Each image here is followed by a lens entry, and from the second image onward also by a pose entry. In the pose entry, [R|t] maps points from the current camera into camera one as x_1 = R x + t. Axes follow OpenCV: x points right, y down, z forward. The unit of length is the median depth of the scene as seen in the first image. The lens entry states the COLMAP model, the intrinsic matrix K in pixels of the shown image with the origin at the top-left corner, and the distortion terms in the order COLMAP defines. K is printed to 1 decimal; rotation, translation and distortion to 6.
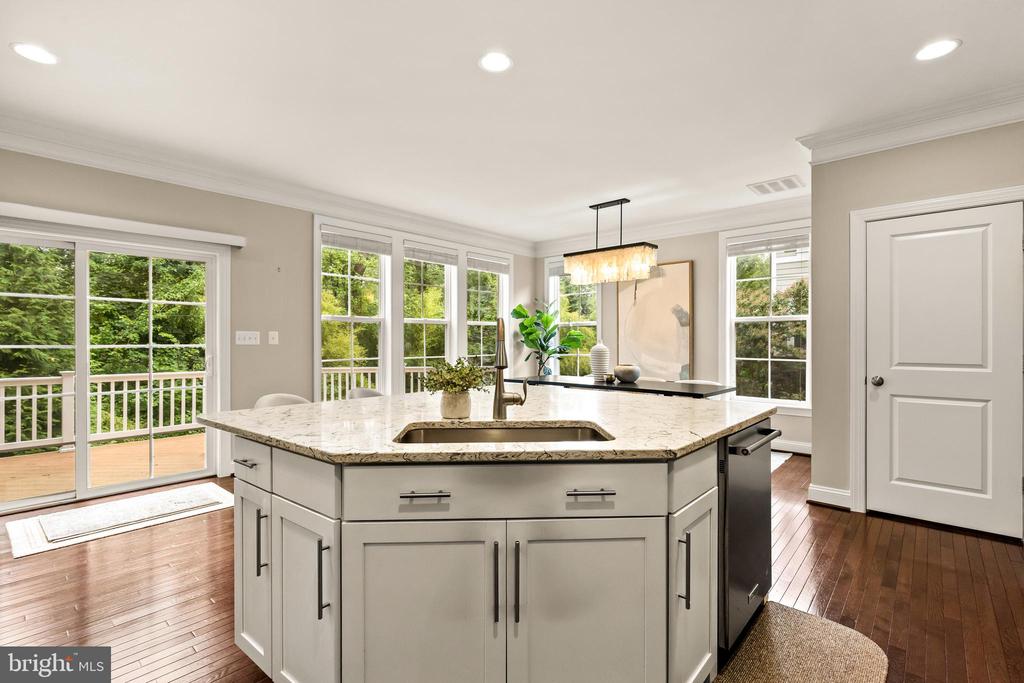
lens RADIAL K [[473.7, 0, 506.2], [0, 473.7, 343.2], [0, 0, 1]] dist [-0.001372, -0.001562]
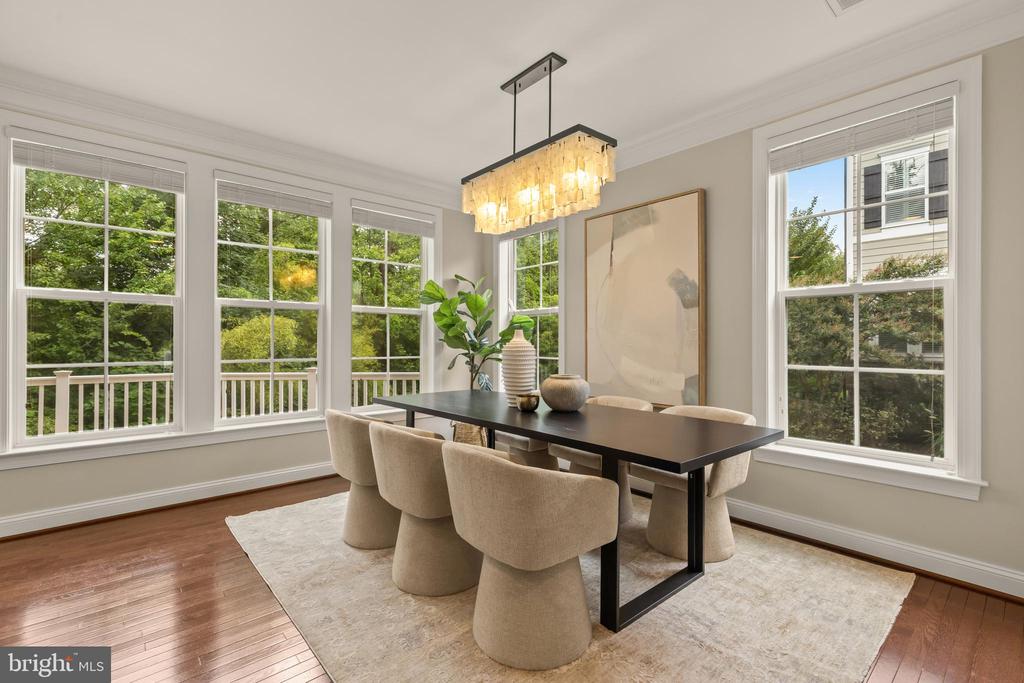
lens RADIAL K [[458.9, 0, 511.6], [0, 458.9, 341.6], [0, 0, 1]] dist [0.005057, -0.000593]
pose [[0.993571, 0.000615, -0.113205, 0.229121], [-0.001373, 0.999977, -0.006618, 0.008417], [0.113198, 0.006731, 0.993550, 0.439159]]
